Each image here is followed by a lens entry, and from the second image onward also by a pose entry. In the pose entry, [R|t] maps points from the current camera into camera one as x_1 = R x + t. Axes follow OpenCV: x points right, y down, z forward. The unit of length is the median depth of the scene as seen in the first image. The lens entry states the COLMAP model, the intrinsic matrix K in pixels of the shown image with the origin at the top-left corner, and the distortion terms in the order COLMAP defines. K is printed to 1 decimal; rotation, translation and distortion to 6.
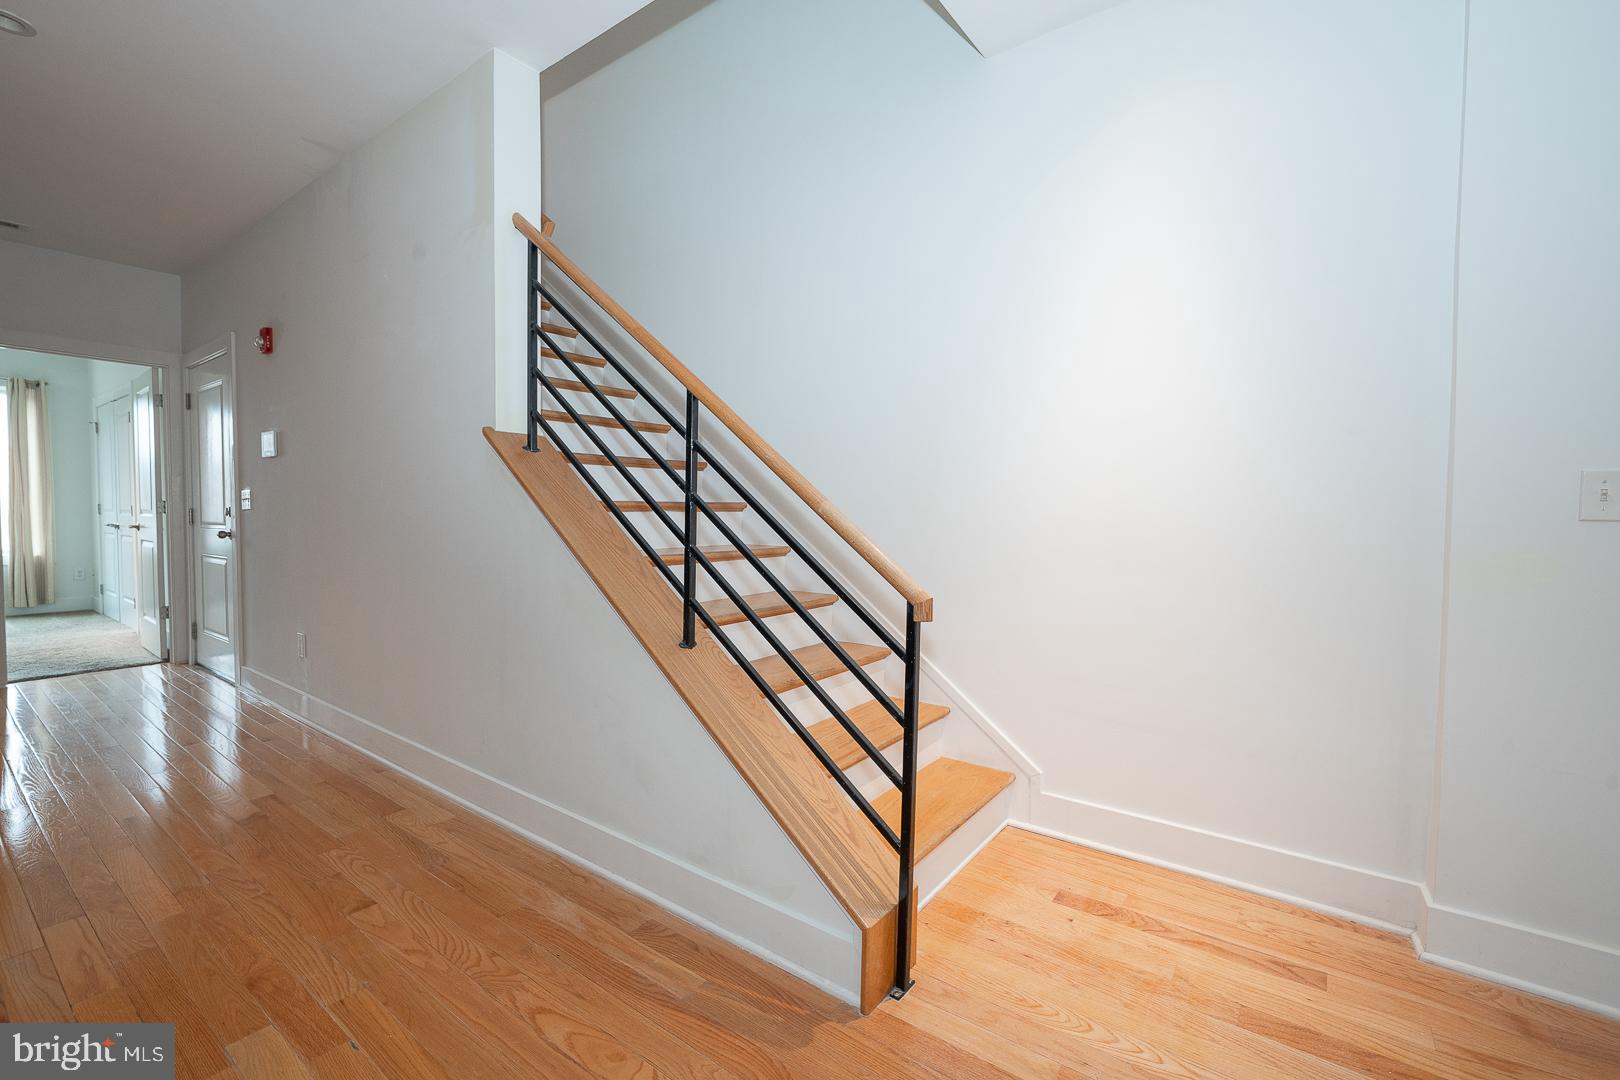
lens RADIAL K [[687.3, 0, 810.0], [0, 687.3, 540.0], [0, 0, 1]] dist [-0.002911, 0.000075]
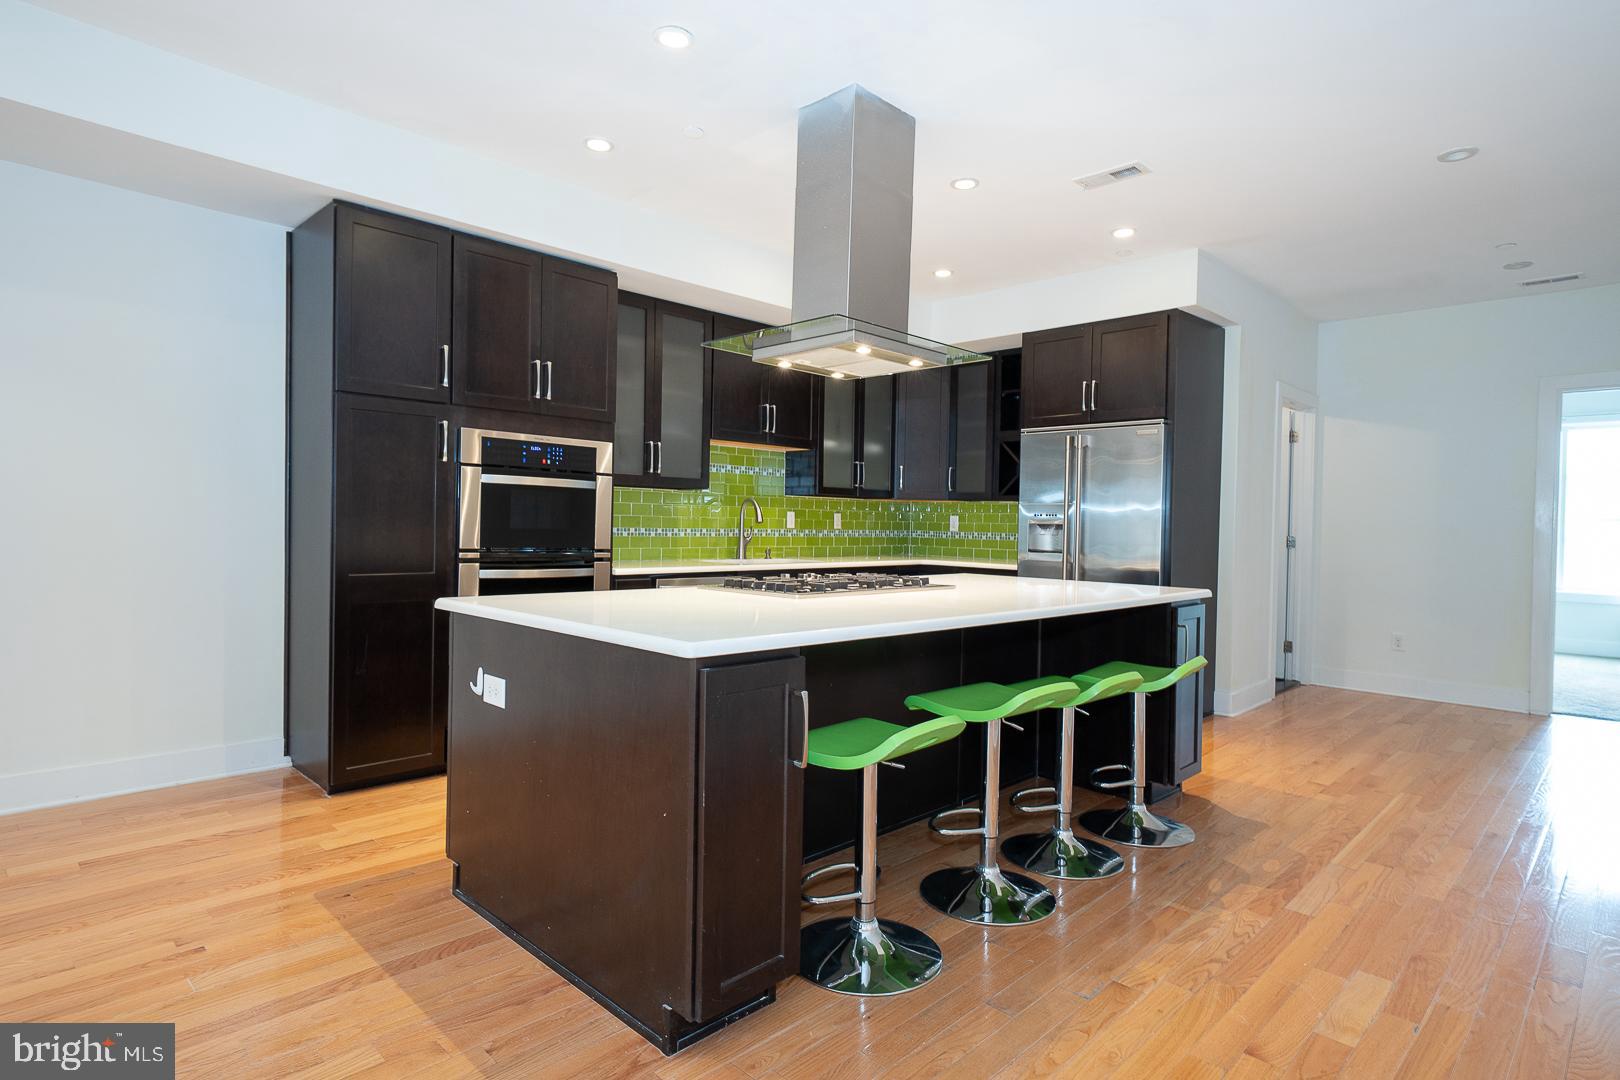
lens RADIAL K [[867.3, 0, 810.0], [0, 867.3, 540.0], [0, 0, 1]] dist [0.017697, 0.000344]
pose [[-0.138854, 0.008730, -0.990274, 0.274583], [-0.062247, 0.997907, 0.017526, -0.008674], [0.988355, 0.064075, -0.138020, 0.048170]]
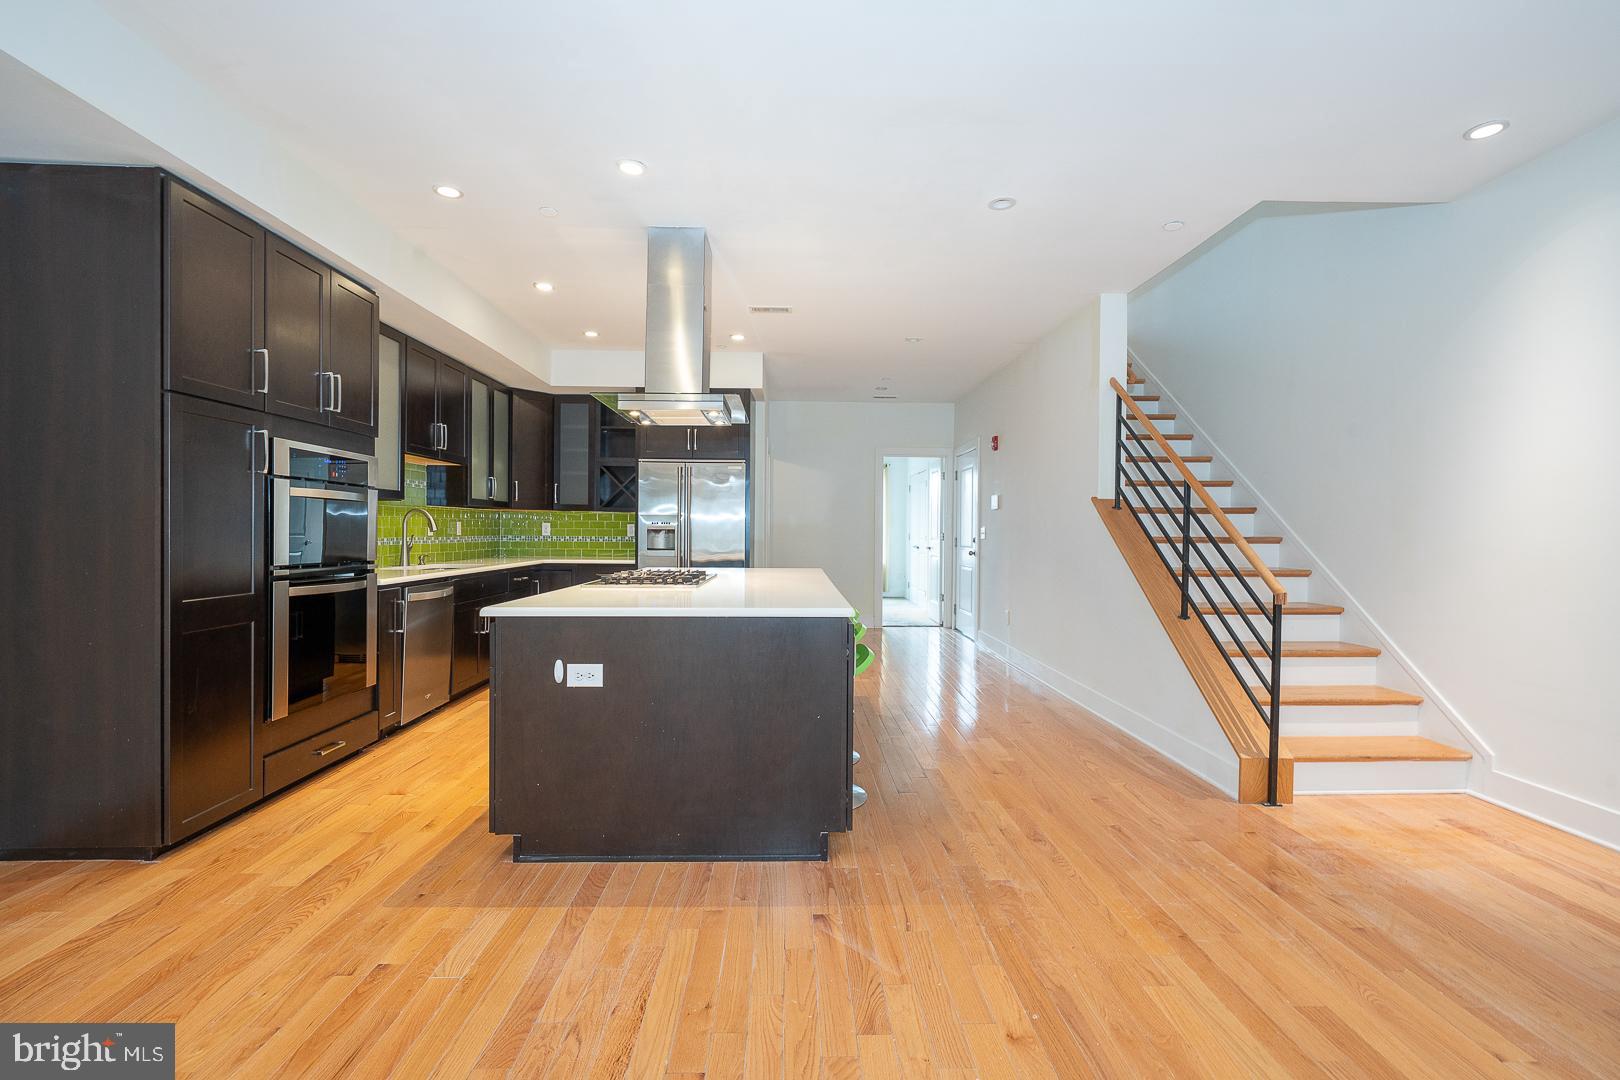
lens RADIAL K [[734.4, 0, 811.5], [0, 734.4, 538.7], [0, 0, 1]] dist [0.000688, 0.000283]
pose [[0.619453, 0.003707, -0.785025, 0.315213], [-0.033667, 0.999194, -0.021848, 0.008318], [0.784312, 0.039964, 0.619078, -0.419749]]
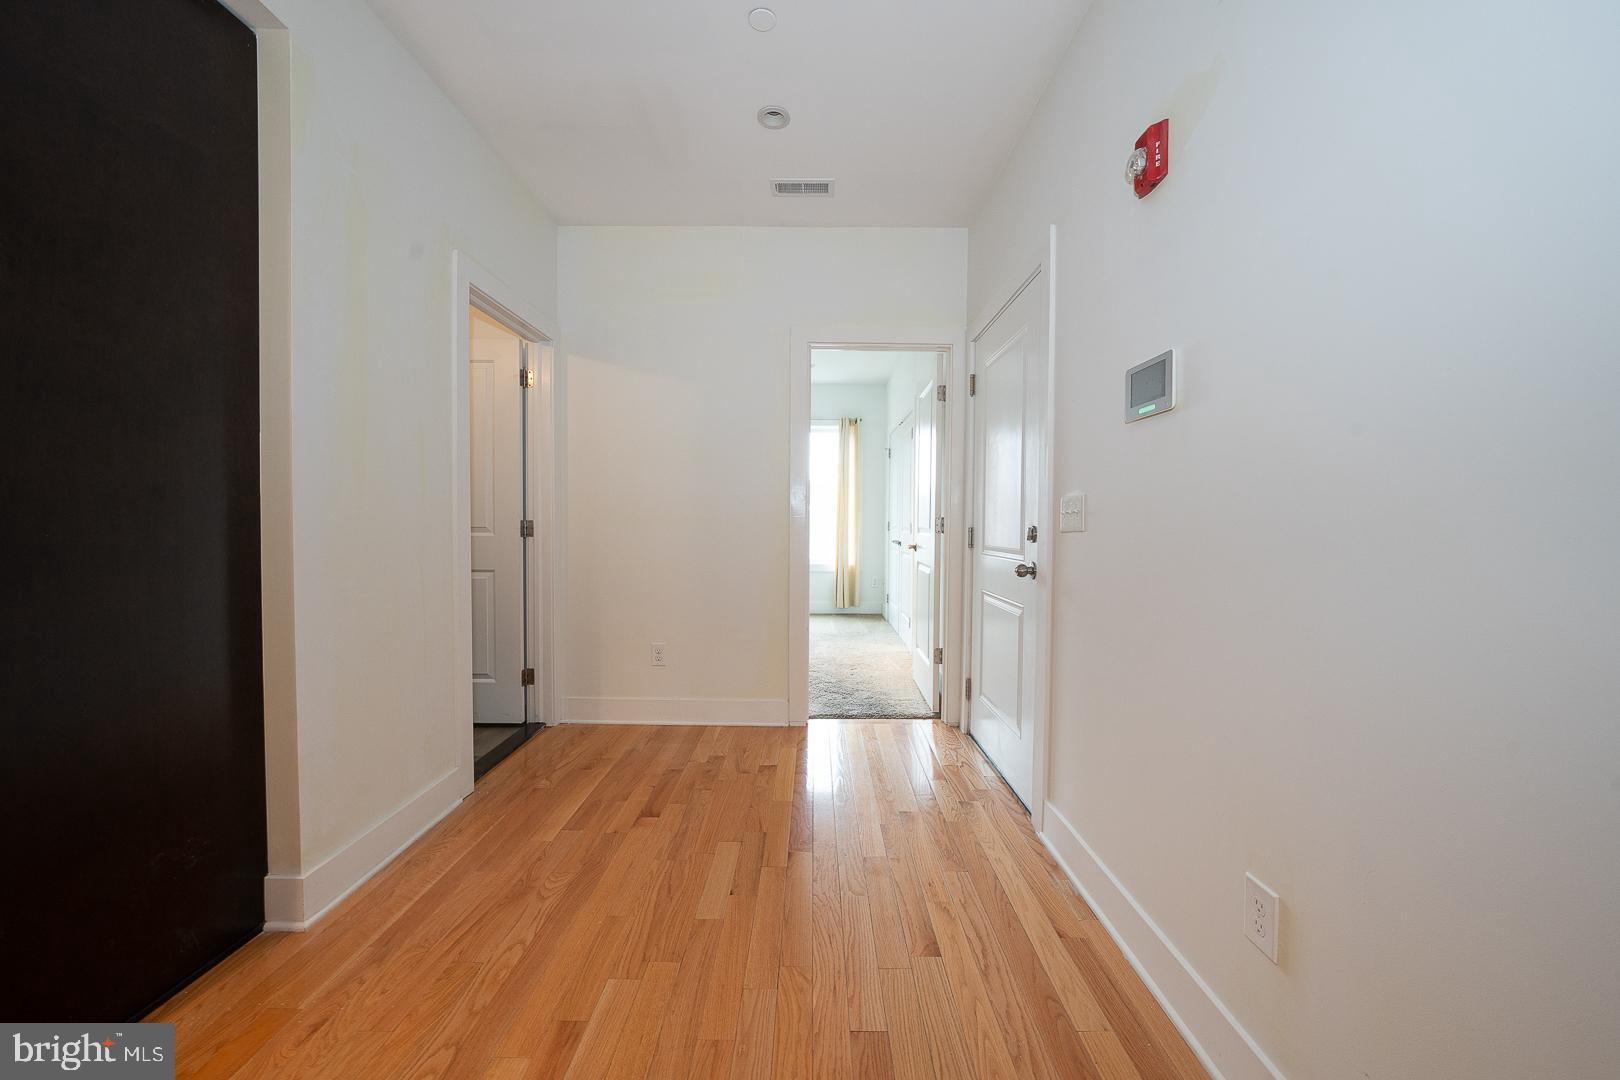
lens RADIAL K [[577.5, 0, 816.8], [0, 577.5, 536.5], [0, 0, 1]] dist [-0.022439, 0.000149]
pose [[0.595864, 0.015287, -0.802940, -0.497610], [-0.034899, 0.999367, -0.006872, -0.025694], [0.802327, 0.032116, 0.596020, 0.489974]]
